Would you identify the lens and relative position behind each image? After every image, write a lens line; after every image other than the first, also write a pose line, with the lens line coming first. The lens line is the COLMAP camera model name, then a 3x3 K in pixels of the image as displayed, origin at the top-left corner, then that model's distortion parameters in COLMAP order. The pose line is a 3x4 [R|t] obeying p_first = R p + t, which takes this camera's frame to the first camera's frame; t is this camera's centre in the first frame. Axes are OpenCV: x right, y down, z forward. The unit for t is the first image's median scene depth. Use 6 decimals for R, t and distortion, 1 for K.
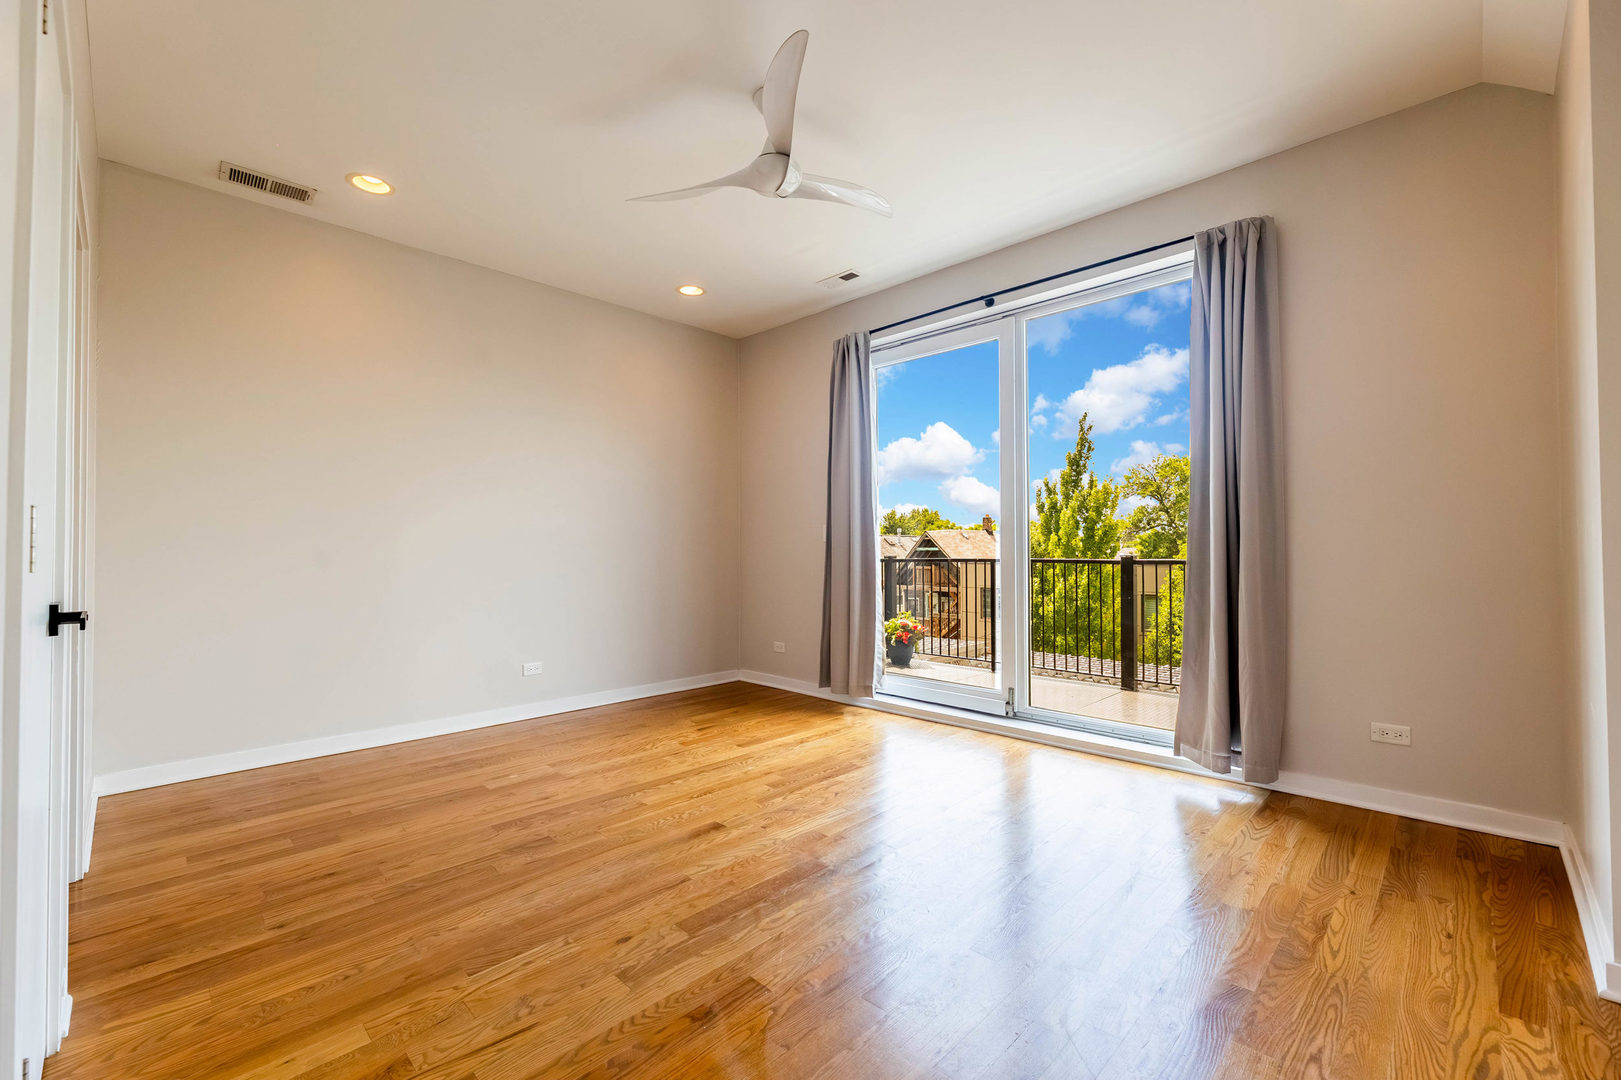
lens RADIAL K [[657.2, 0, 801.2], [0, 657.2, 540.6], [0, 0, 1]] dist [-0.001554, -0.000444]
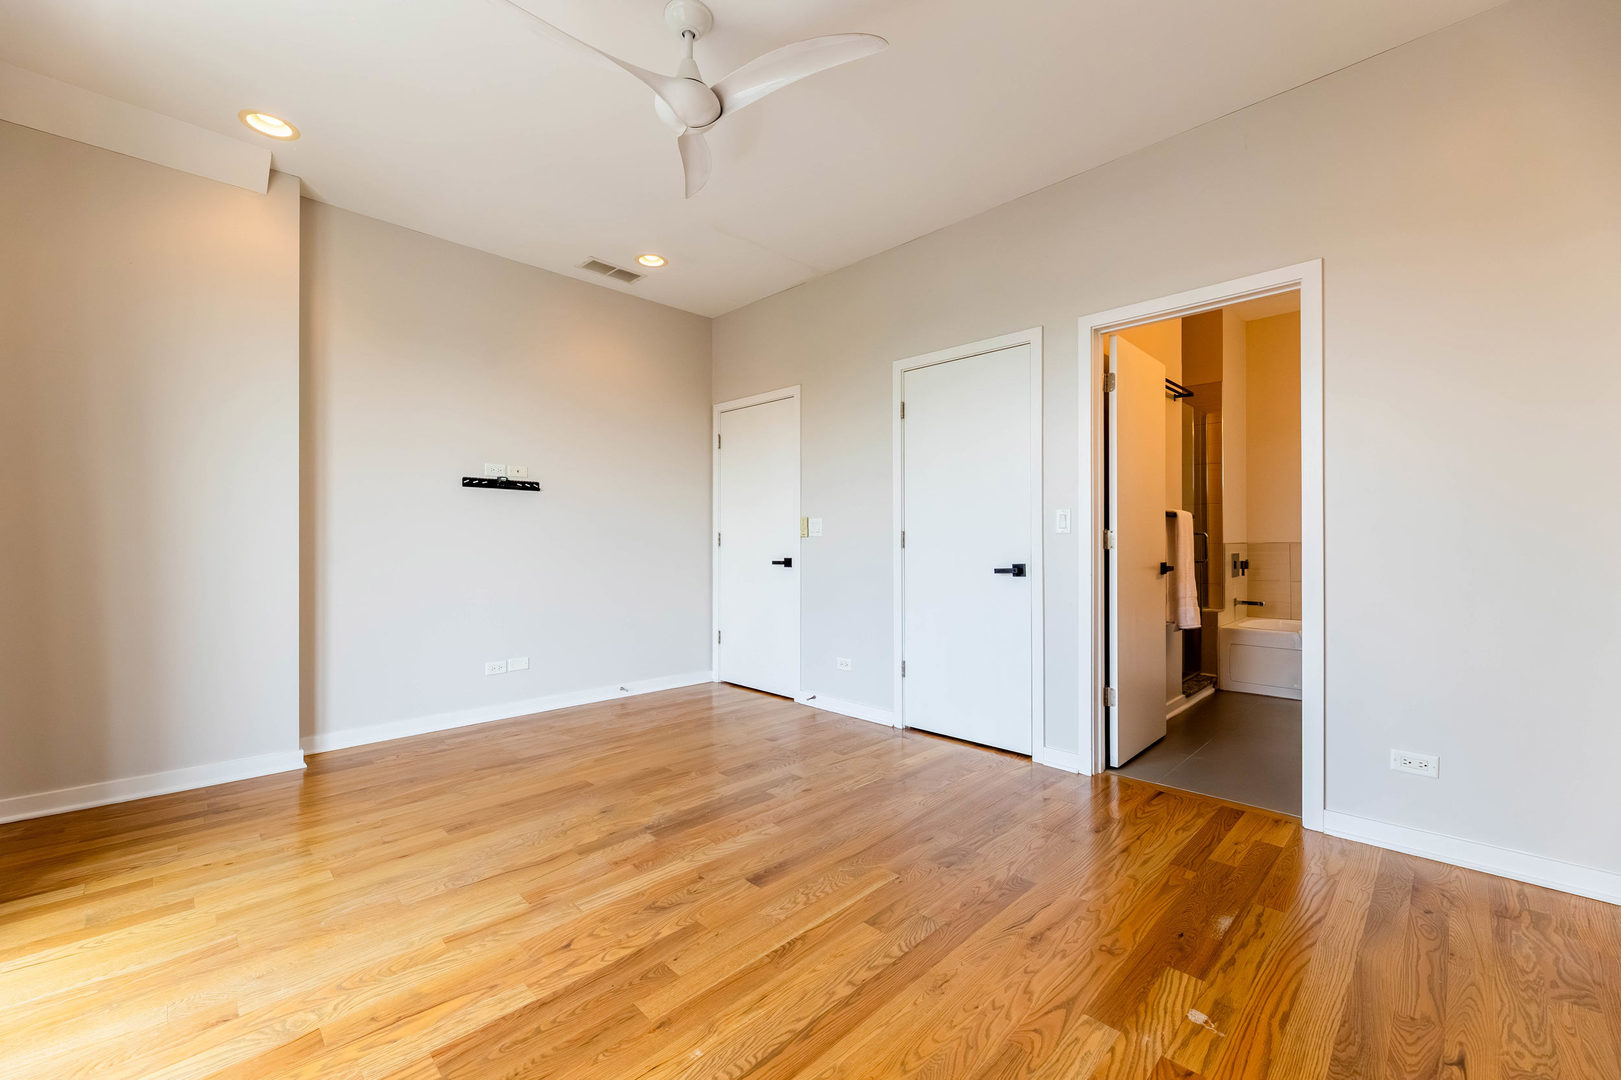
lens RADIAL K [[657.2, 0, 801.2], [0, 657.2, 540.6], [0, 0, 1]] dist [-0.001554, -0.000444]
pose [[-0.999963, 0.004619, 0.007244, -0.174131], [0.004502, 0.999861, -0.016083, 0.021850], [-0.007317, -0.016049, -0.999844, 1.662606]]
